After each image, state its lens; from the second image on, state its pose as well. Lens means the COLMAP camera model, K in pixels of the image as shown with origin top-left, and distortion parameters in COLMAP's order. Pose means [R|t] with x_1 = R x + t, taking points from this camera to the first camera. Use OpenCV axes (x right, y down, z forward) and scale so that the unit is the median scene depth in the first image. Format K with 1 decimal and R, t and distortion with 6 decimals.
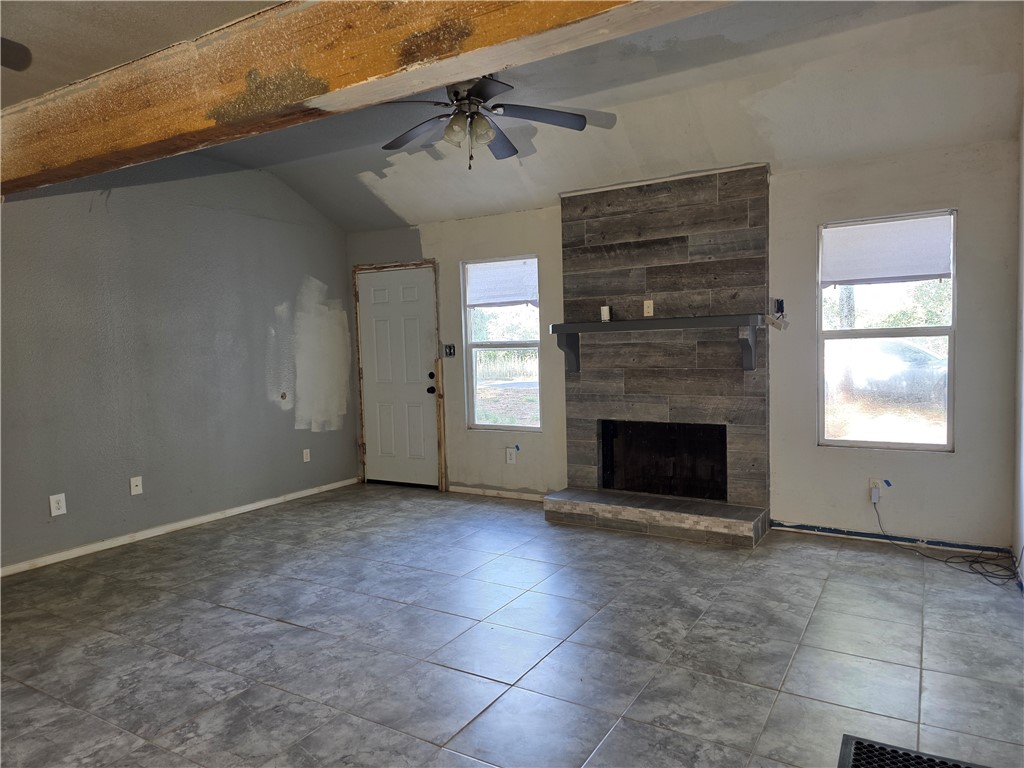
lens RADIAL K [[681.2, 0, 515.6], [0, 681.2, 385.1], [0, 0, 1]] dist [0.085045, -0.081104]
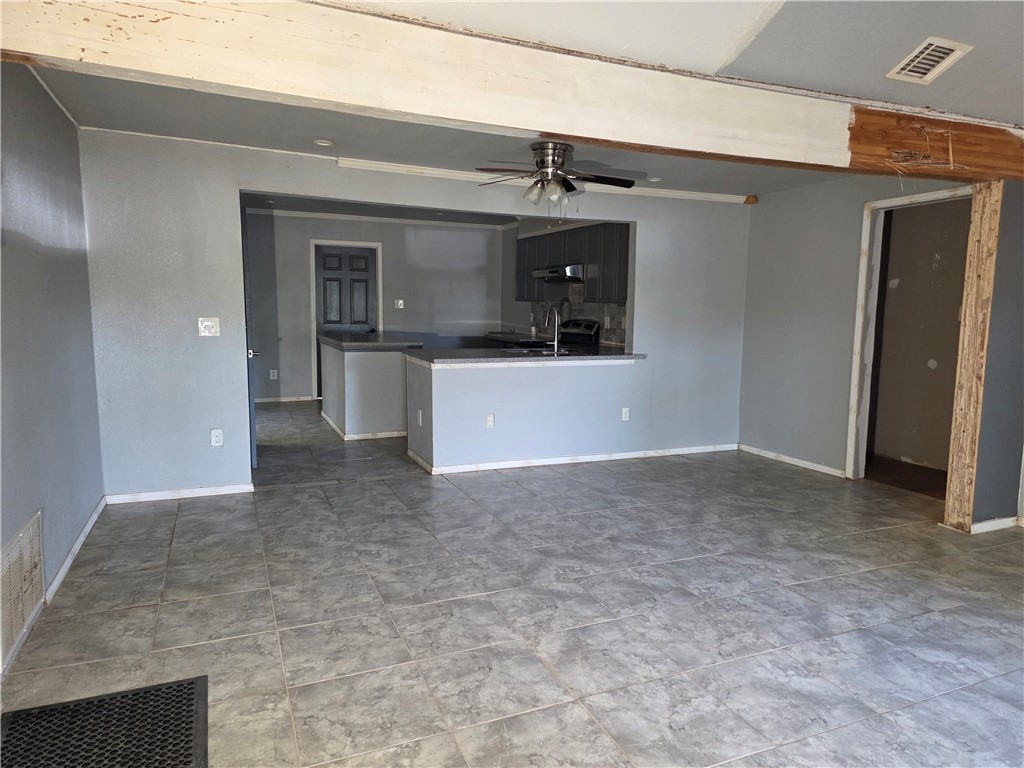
lens RADIAL K [[680.3, 0, 525.8], [0, 680.3, 384.5], [0, 0, 1]] dist [0.084963, -0.072733]
pose [[-0.575471, 0.119239, -0.809083, 0.395825], [-0.051272, 0.982108, 0.181206, -0.065126], [0.816213, 0.145763, -0.559061, 0.783589]]
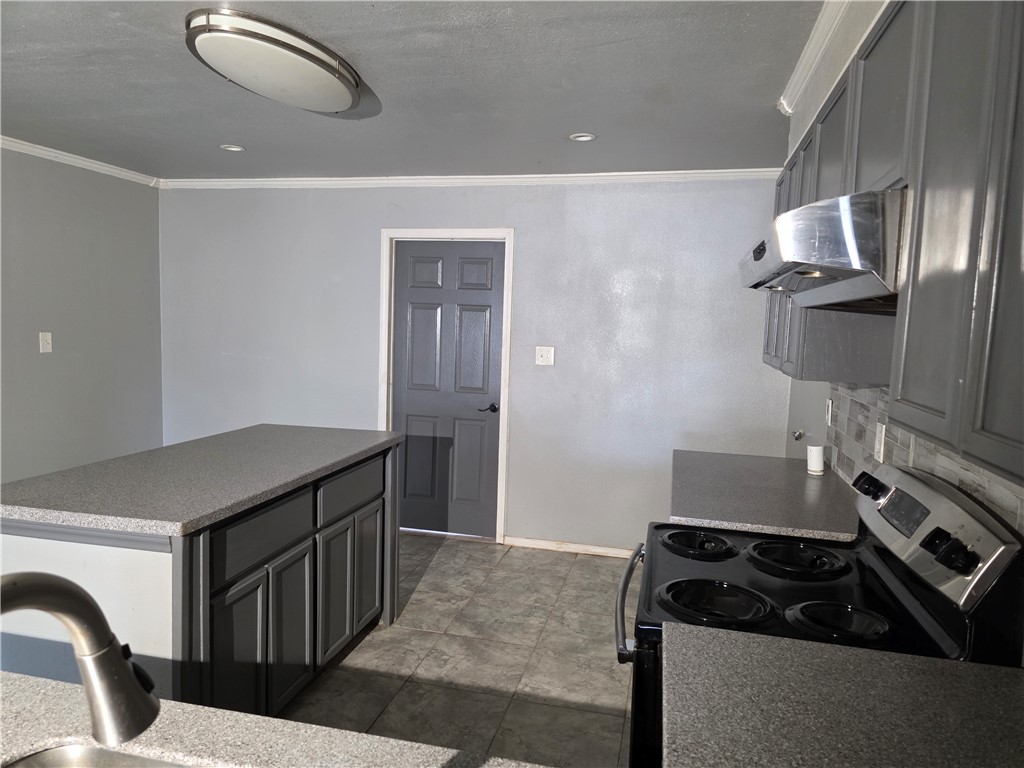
lens RADIAL K [[681.2, 0, 515.6], [0, 681.2, 385.1], [0, 0, 1]] dist [0.085045, -0.081104]
pose [[-0.953654, 0.030640, -0.299341, -0.711475], [-0.018331, 0.987039, 0.159433, -0.024268], [0.300346, 0.157531, -0.940732, 0.213057]]
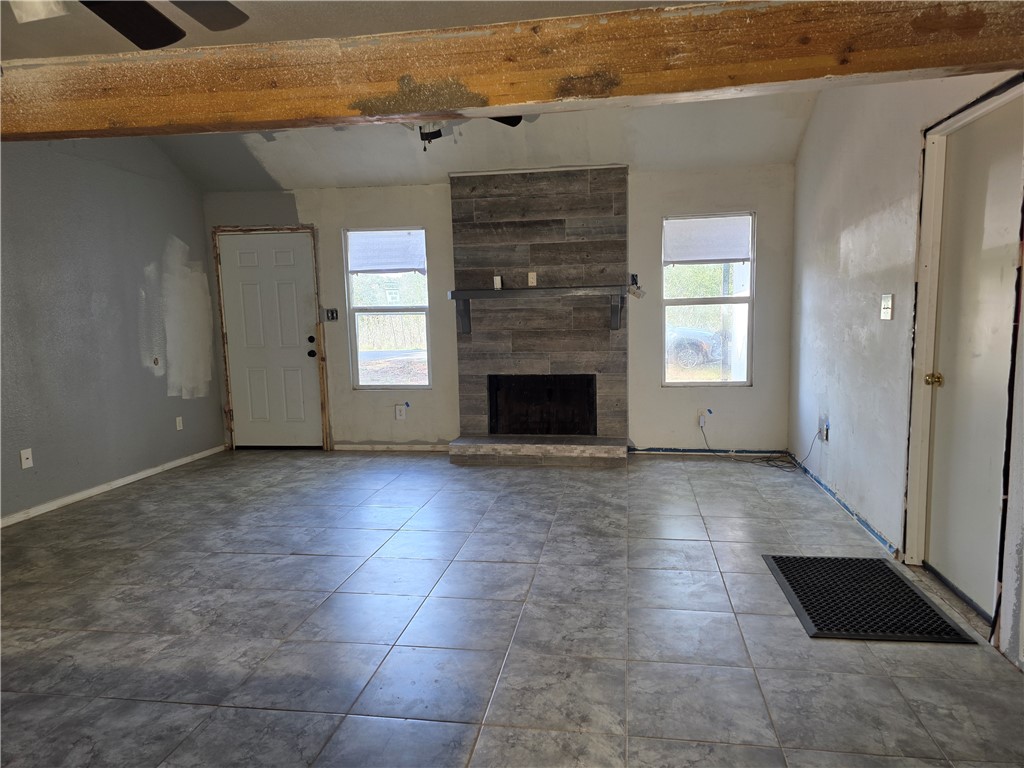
lens RADIAL K [[683.3, 0, 522.7], [0, 683.3, 389.8], [0, 0, 1]] dist [0.090624, -0.094645]
pose [[0.926307, -0.037705, 0.374878, -0.290484], [0.020343, 0.998534, 0.050164, 0.021261], [-0.376219, -0.038841, 0.925716, -0.108228]]
